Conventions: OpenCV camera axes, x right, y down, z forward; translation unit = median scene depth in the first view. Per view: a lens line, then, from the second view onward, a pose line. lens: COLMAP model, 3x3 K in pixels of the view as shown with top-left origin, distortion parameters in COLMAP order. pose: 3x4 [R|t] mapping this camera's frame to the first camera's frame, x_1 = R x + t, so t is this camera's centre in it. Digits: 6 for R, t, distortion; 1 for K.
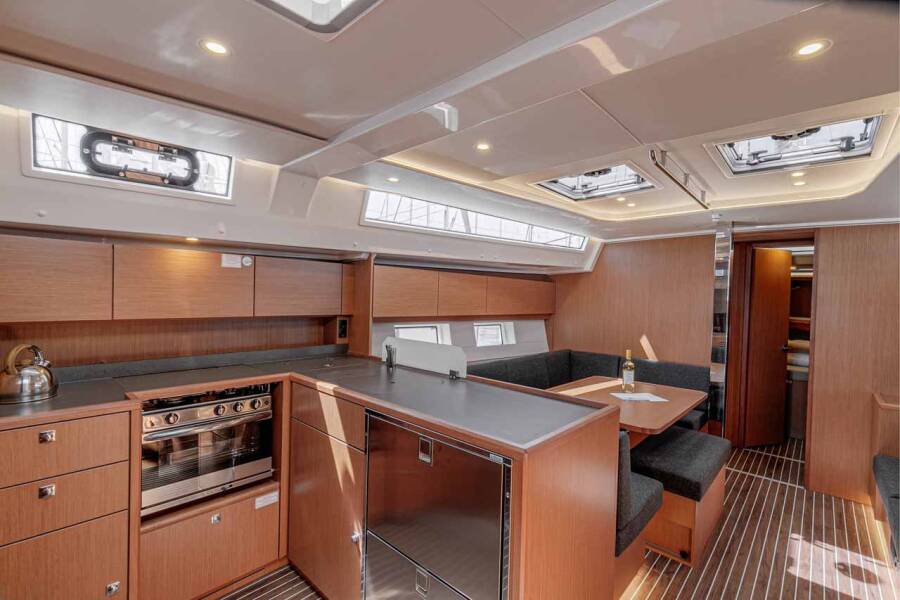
lens RADIAL K [[387.7, 0, 453.6], [0, 387.7, 301.7], [0, 0, 1]] dist [0.001548, -0.000034]
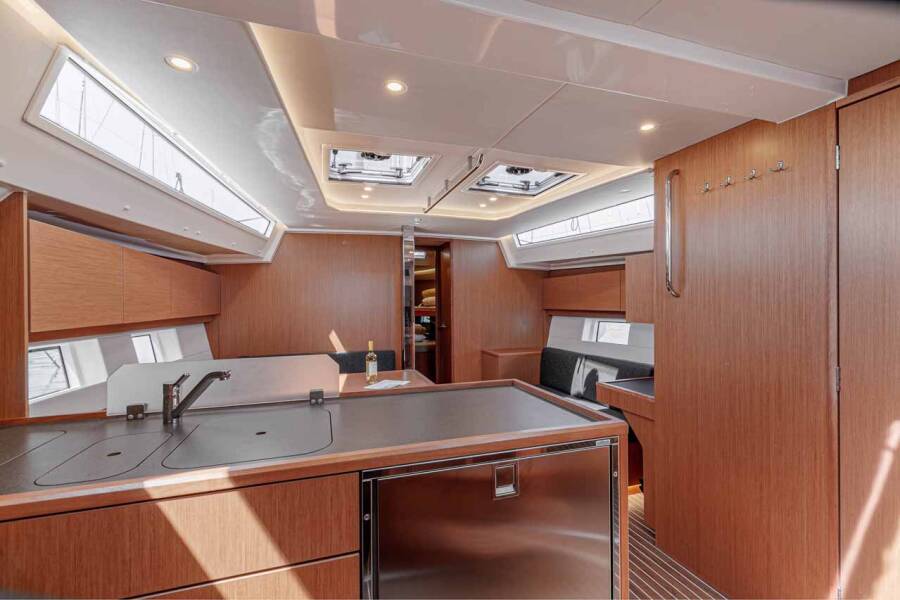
lens RADIAL K [[402.1, 0, 455.6], [0, 402.1, 303.0], [0, 0, 1]] dist [0.007262, -0.000538]
pose [[0.496223, -0.032729, 0.867578, -0.357258], [0.030035, 0.999338, 0.020521, 0.010077], [-0.867676, 0.015874, 0.496877, 0.314960]]
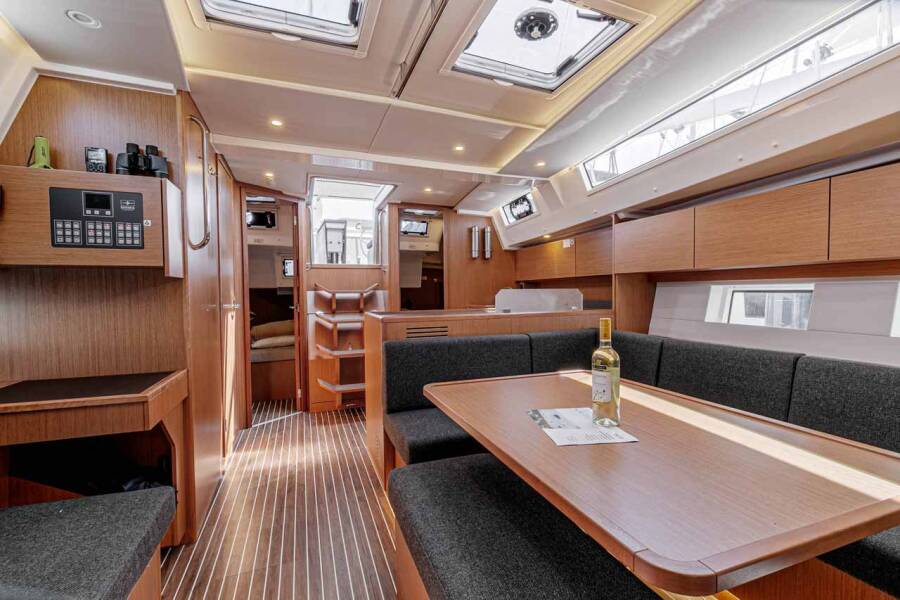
lens RADIAL K [[402.1, 0, 455.6], [0, 402.1, 303.0], [0, 0, 1]] dist [0.007262, -0.000538]
pose [[-0.454470, 0.000173, -0.890762, 0.915380], [-0.014910, 0.999858, 0.007801, 0.111542], [0.890637, 0.016827, -0.454403, 1.067821]]
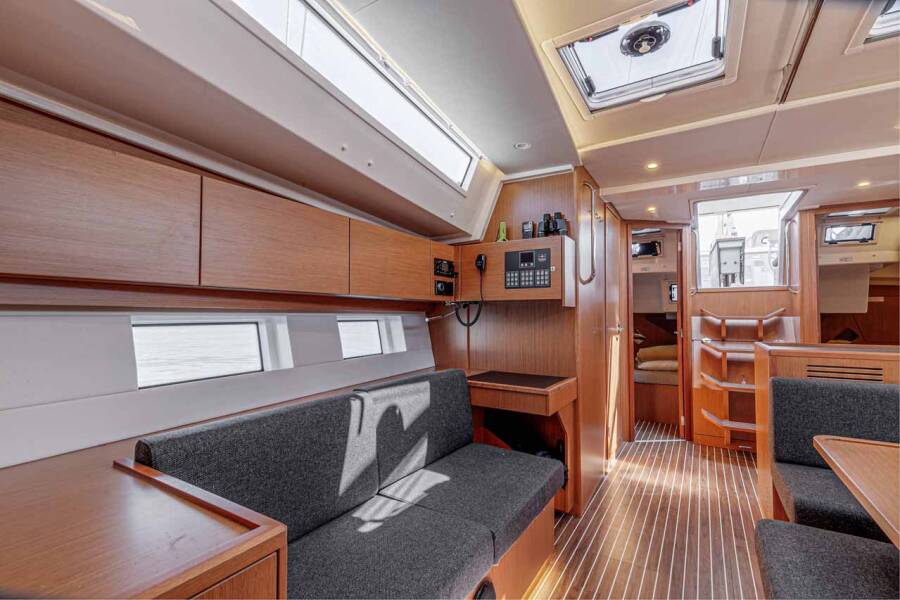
lens RADIAL K [[402.1, 0, 455.6], [0, 402.1, 303.0], [0, 0, 1]] dist [0.007262, -0.000538]
pose [[-0.983734, -0.037396, -0.175695, 0.935643], [-0.033583, 0.999132, -0.024628, 0.103033], [0.176464, -0.018327, -0.984136, 1.183366]]
